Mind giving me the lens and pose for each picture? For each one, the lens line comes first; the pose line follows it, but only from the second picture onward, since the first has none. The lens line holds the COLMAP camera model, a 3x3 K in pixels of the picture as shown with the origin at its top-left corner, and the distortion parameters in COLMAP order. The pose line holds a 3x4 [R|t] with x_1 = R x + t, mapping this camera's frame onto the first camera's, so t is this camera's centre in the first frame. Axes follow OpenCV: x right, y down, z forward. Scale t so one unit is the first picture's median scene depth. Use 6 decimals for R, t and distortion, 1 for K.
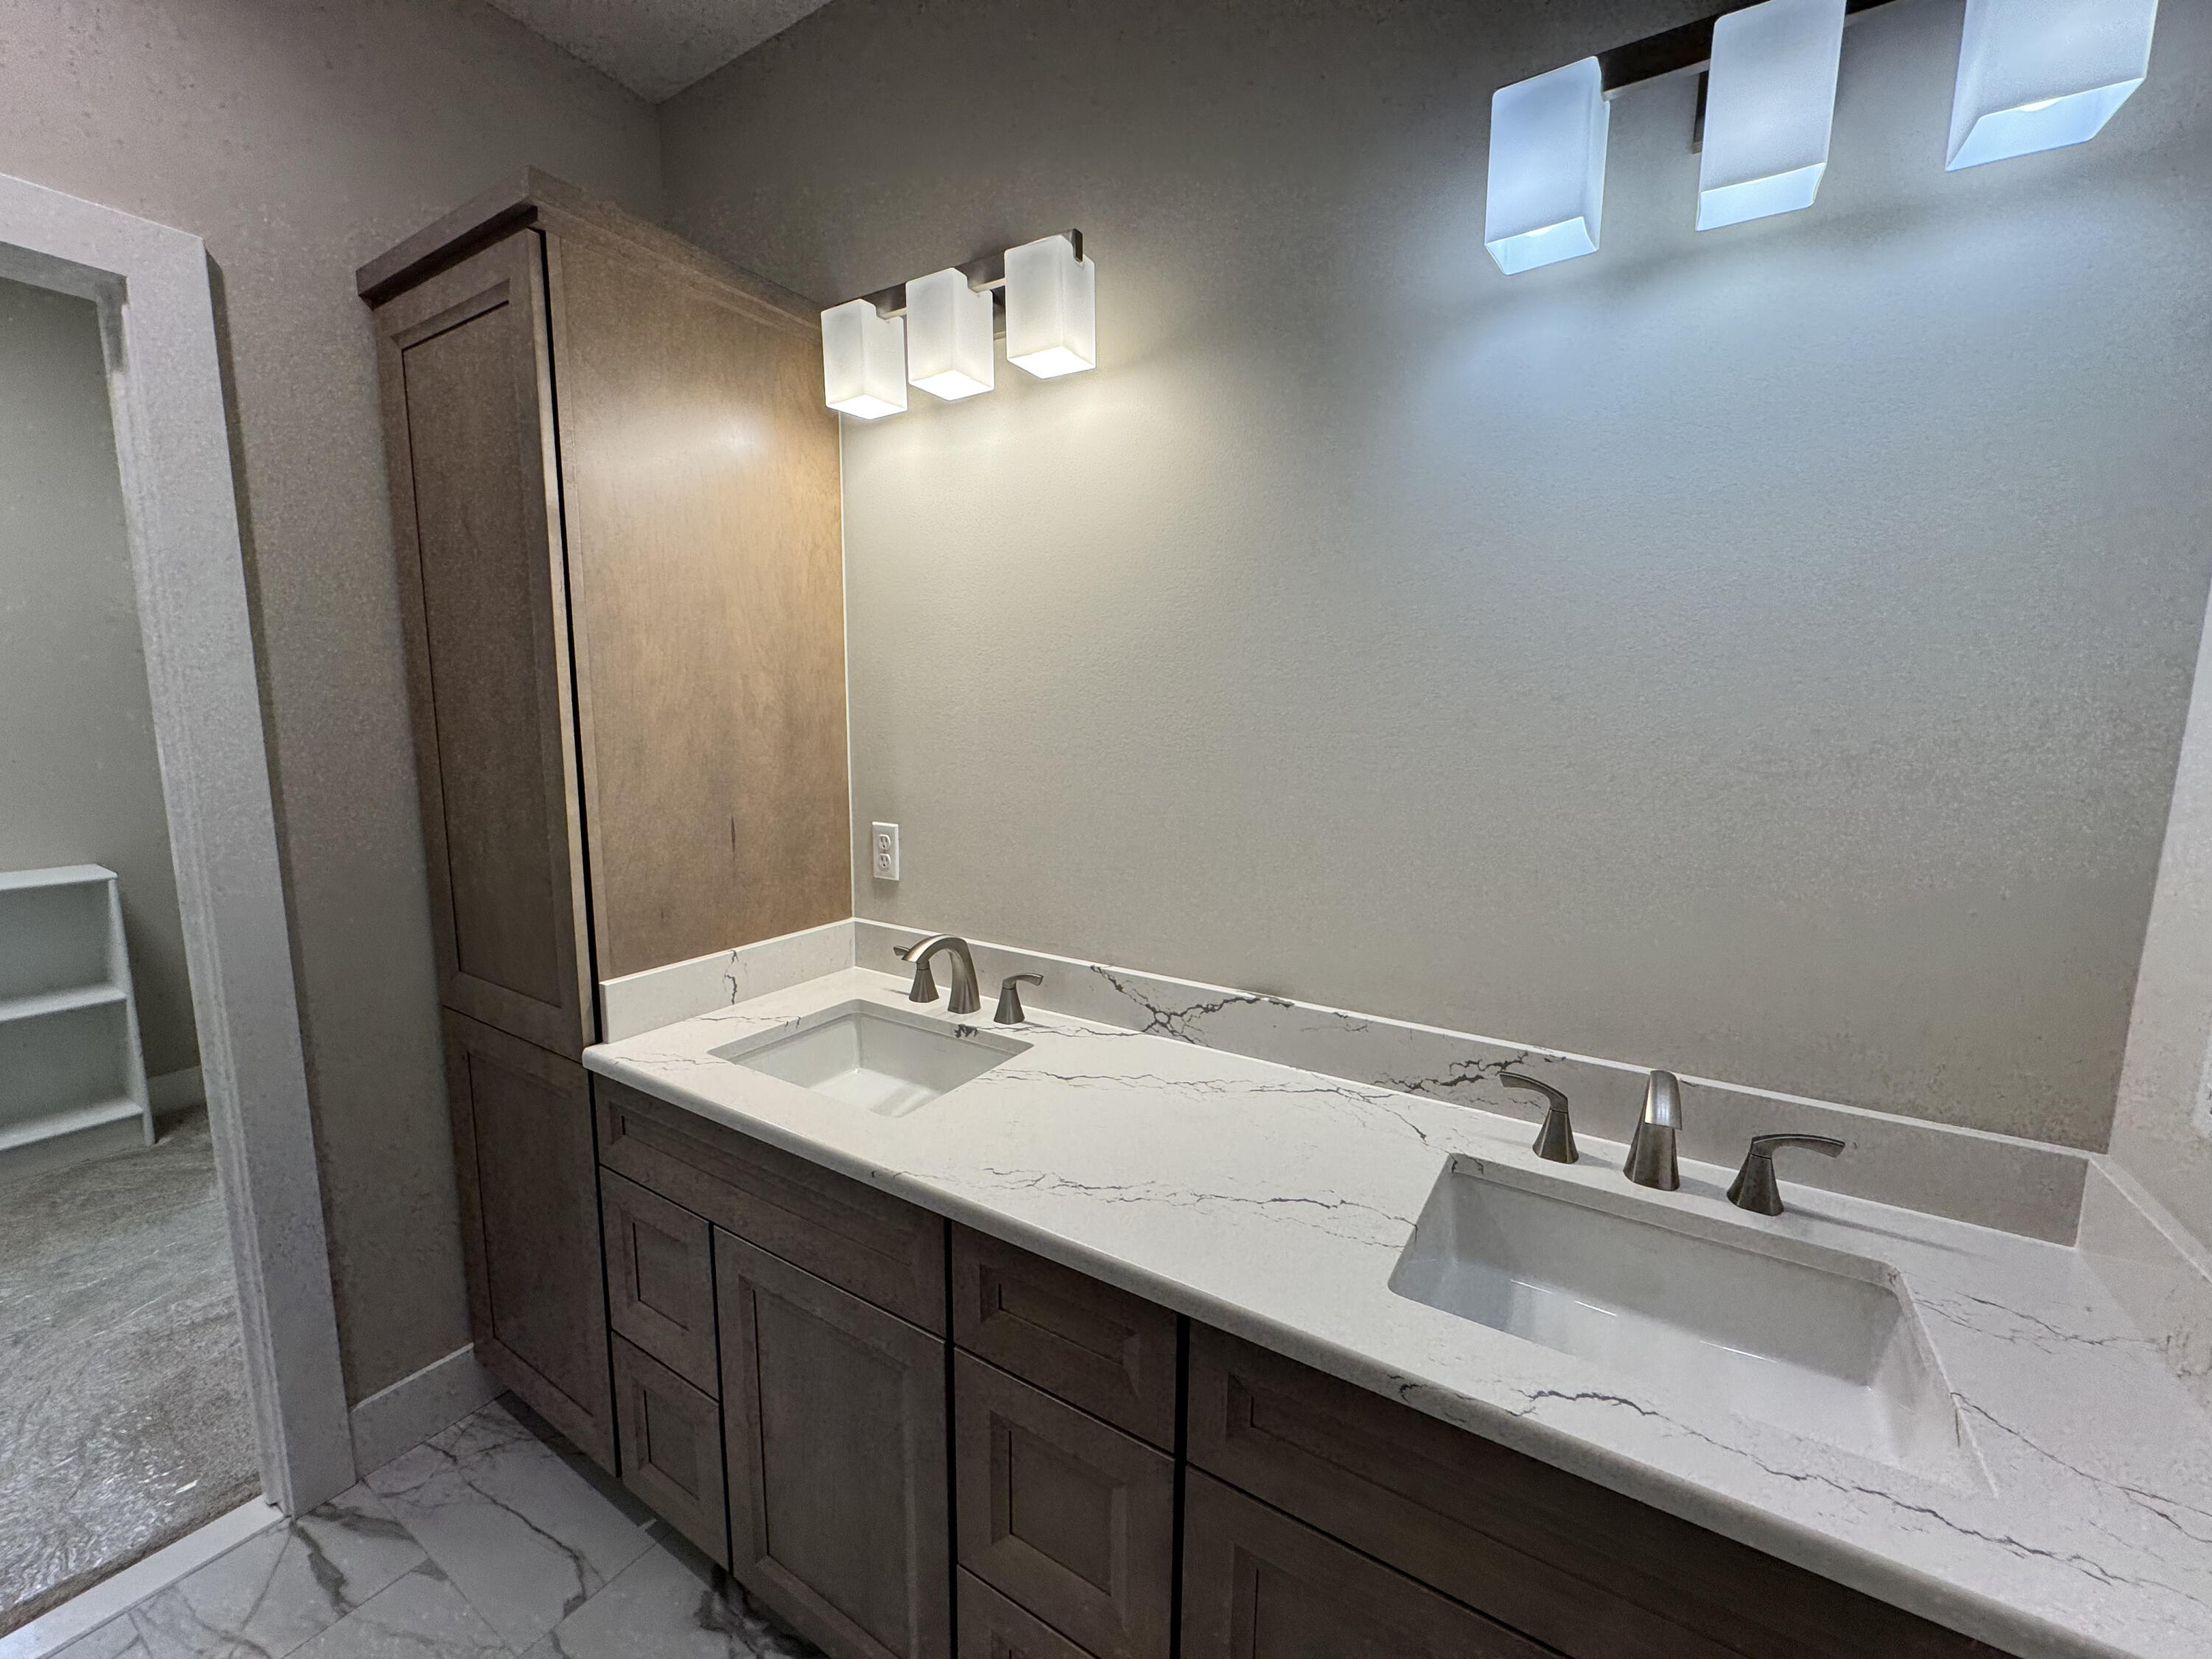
lens RADIAL K [[881.2, 0, 1107.5], [0, 881.2, 830.4], [0, 0, 1]] dist [-0.001516, -0.000122]
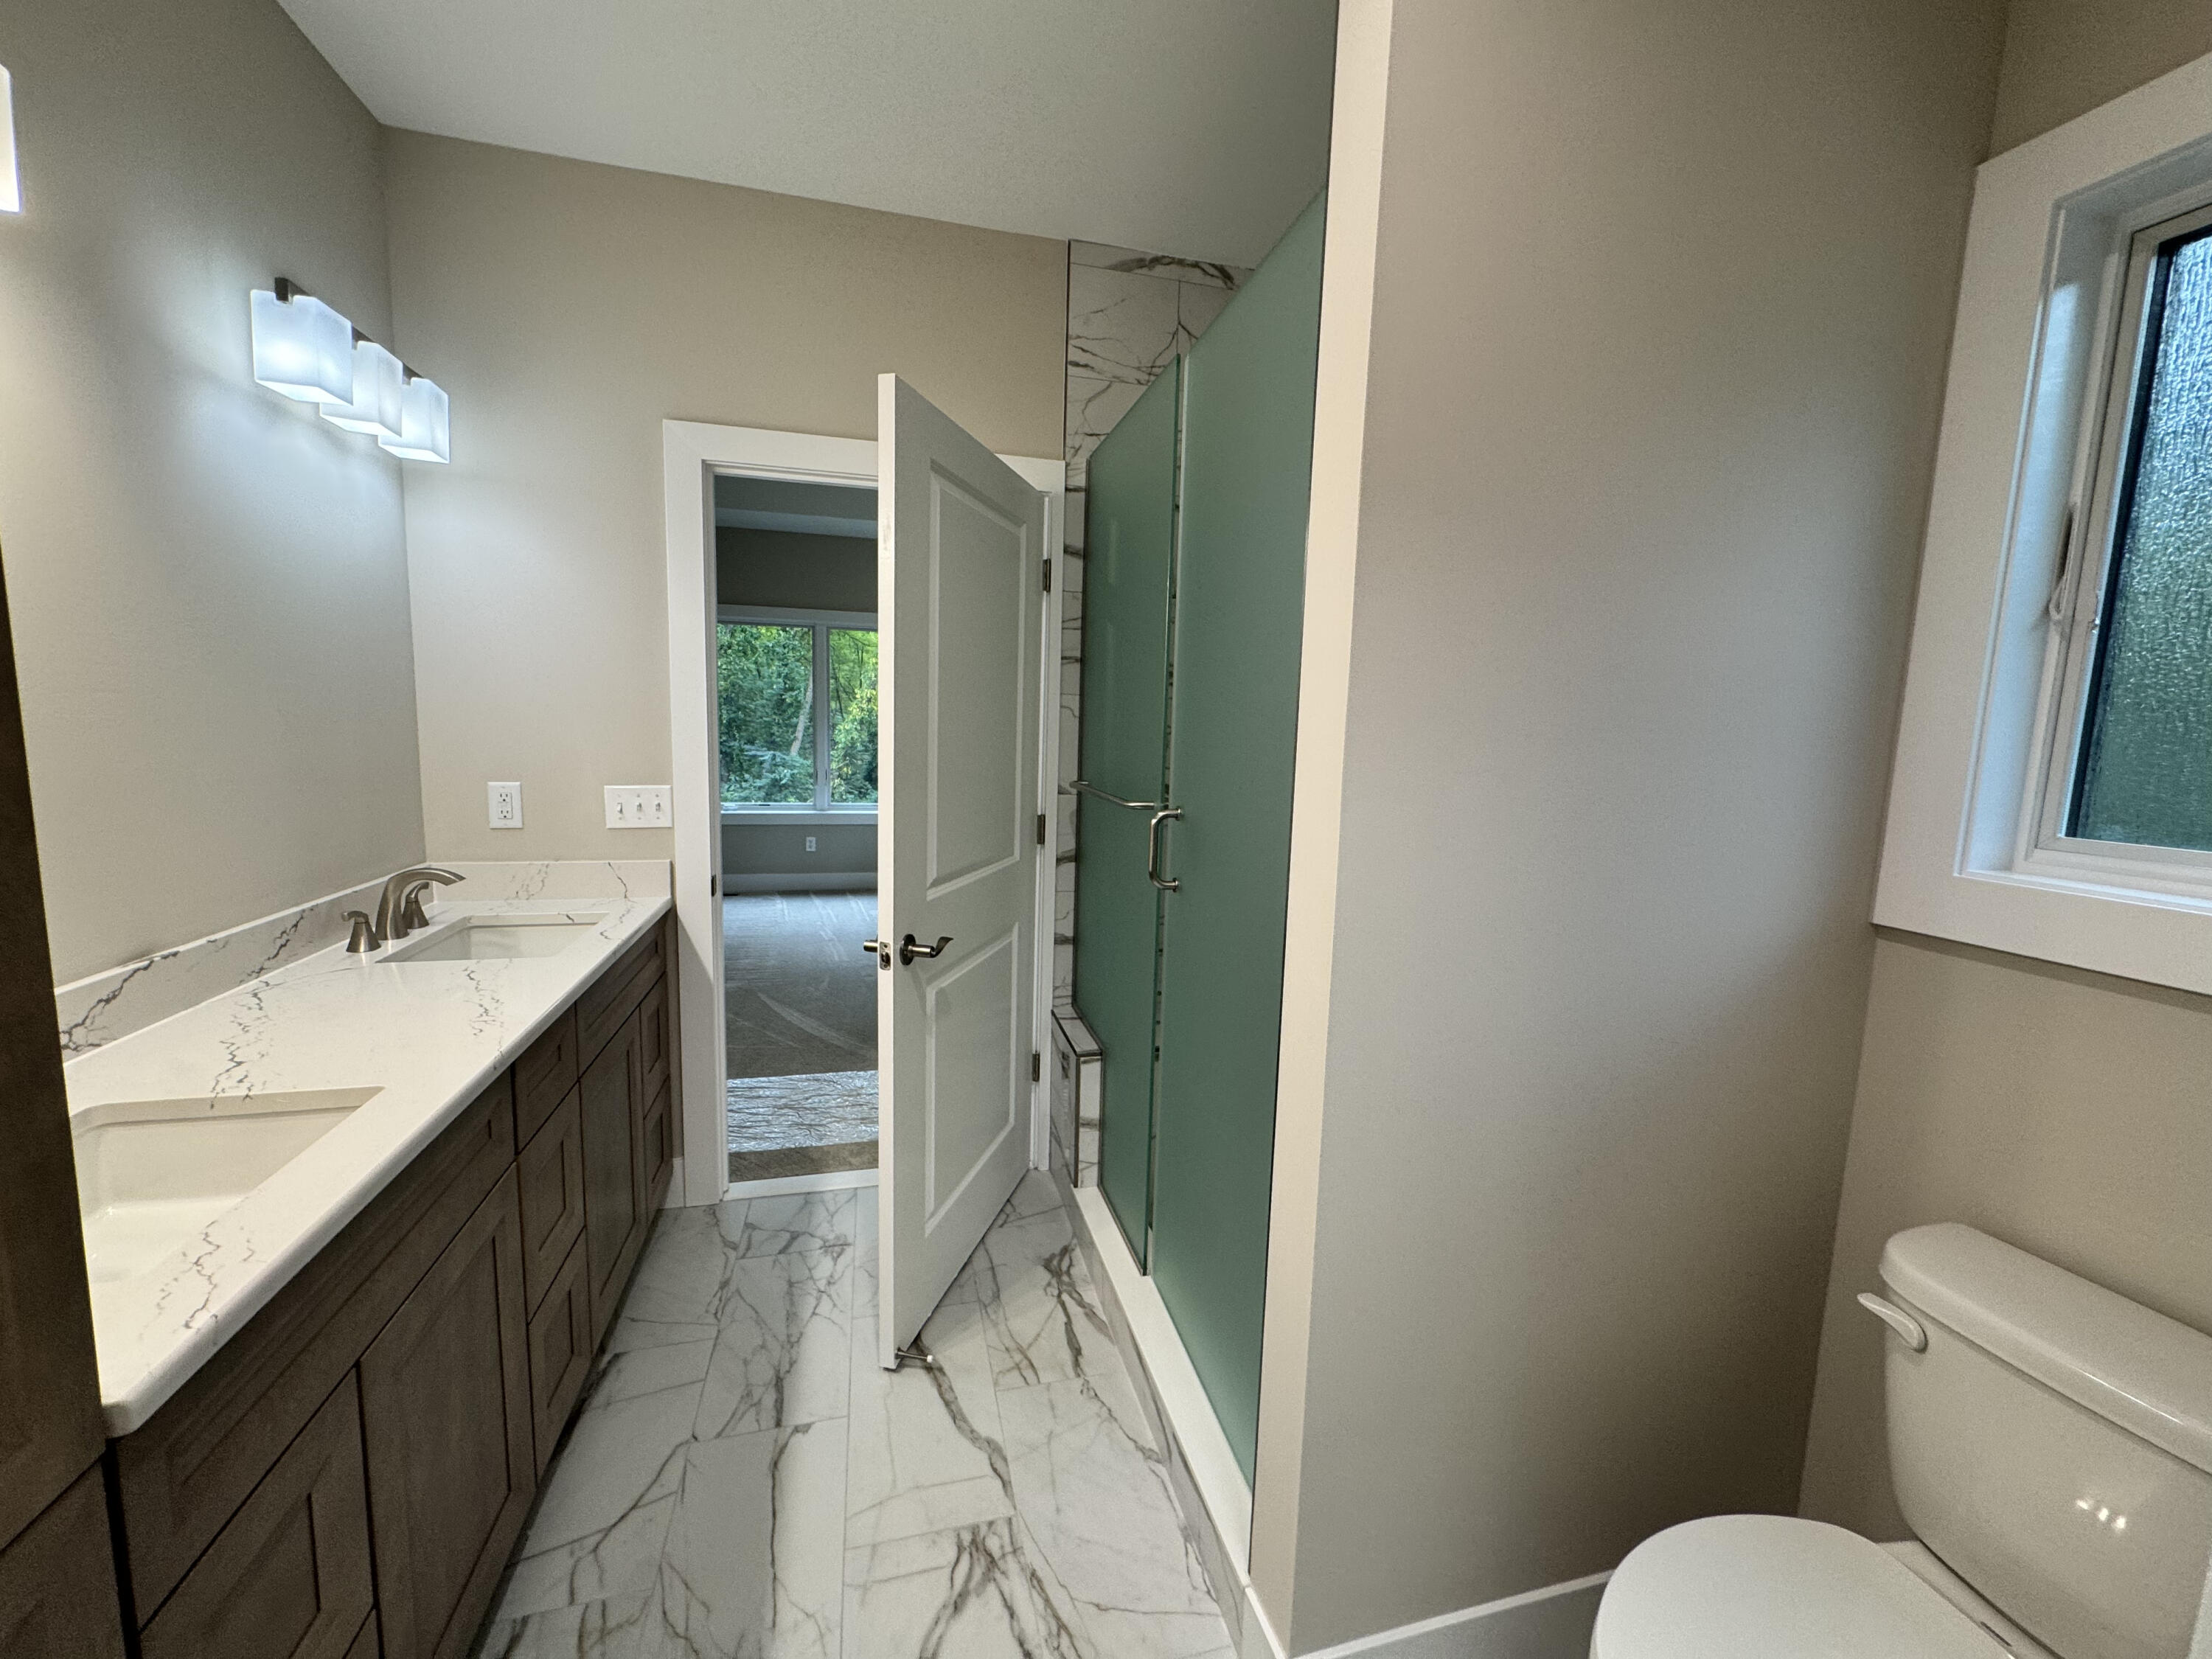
lens RADIAL K [[881.2, 0, 1101.9], [0, 881.2, 827.8], [0, 0, 1]] dist [-0.001516, -0.000122]
pose [[-0.723192, -0.115639, 0.680897, -1.209708], [0.059202, 0.971875, 0.227936, -0.113662], [-0.688105, 0.205152, -0.696006, 0.879535]]
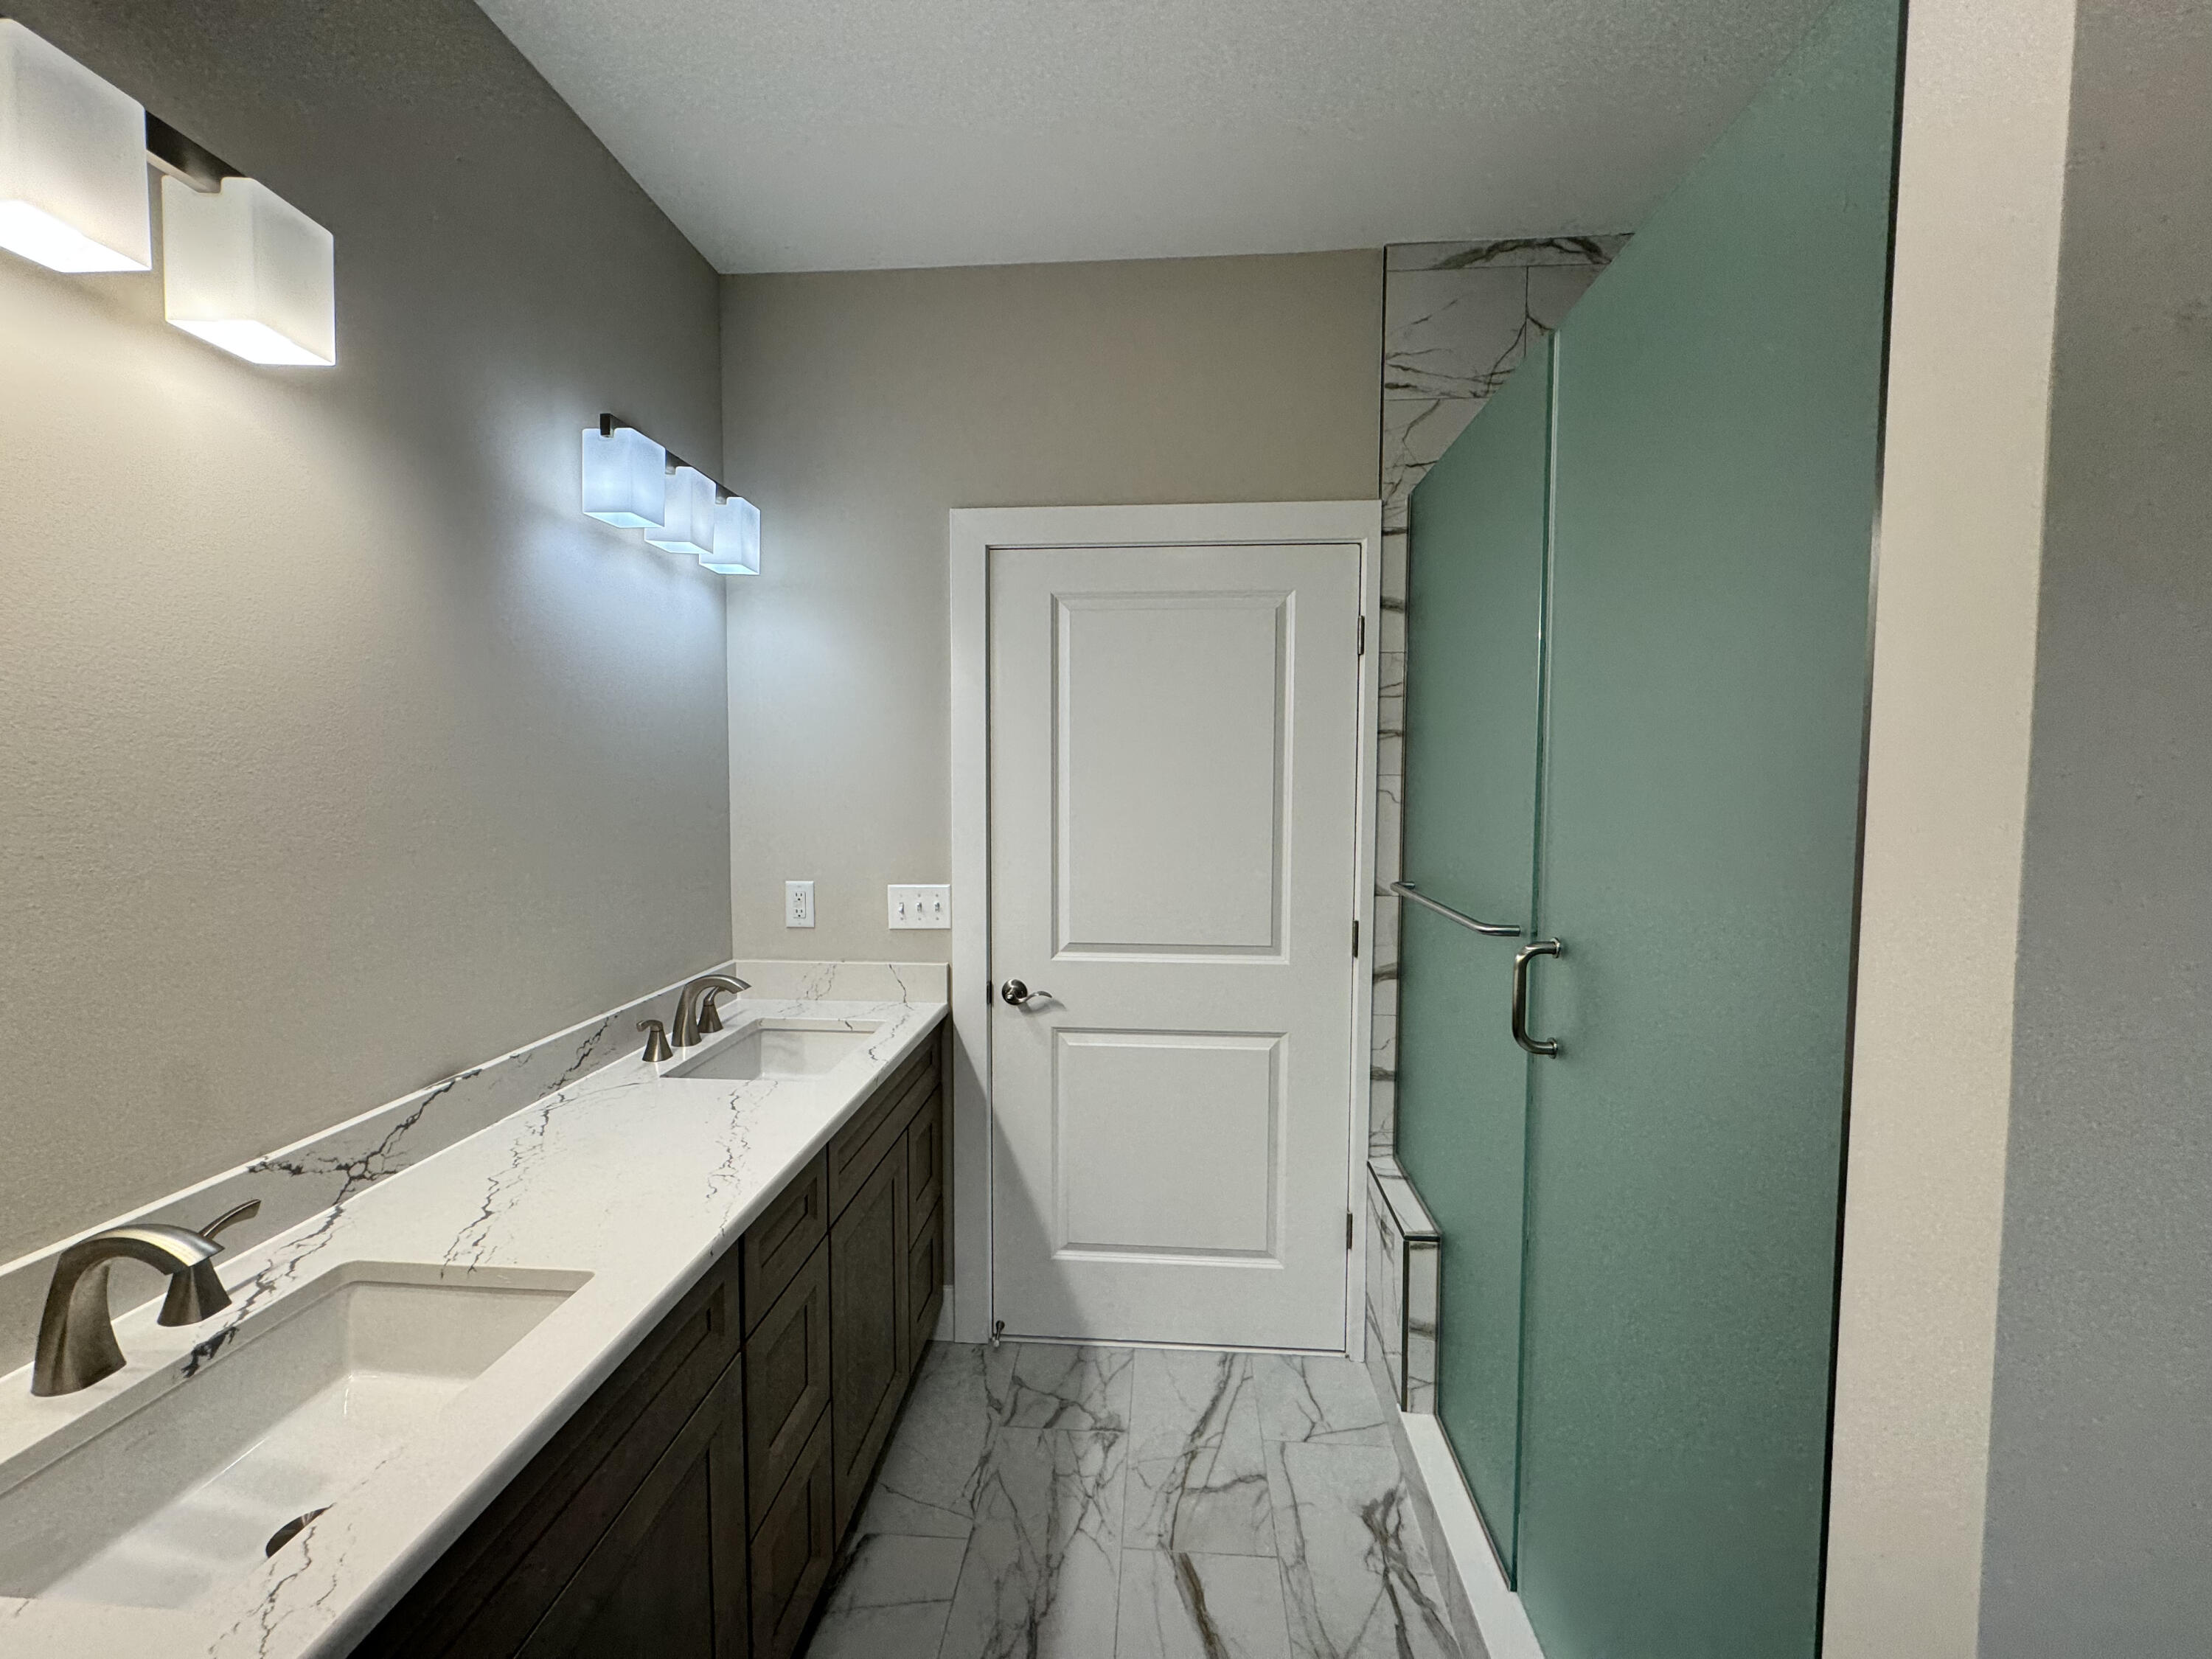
lens RADIAL K [[881.2, 0, 1106.7], [0, 881.2, 828.1], [0, 0, 1]] dist [-0.001516, -0.000122]
pose [[-0.465745, -0.062717, 0.882693, -0.999084], [0.115608, 0.984624, 0.130959, -0.133924], [-0.877335, 0.163040, -0.451333, 0.717118]]
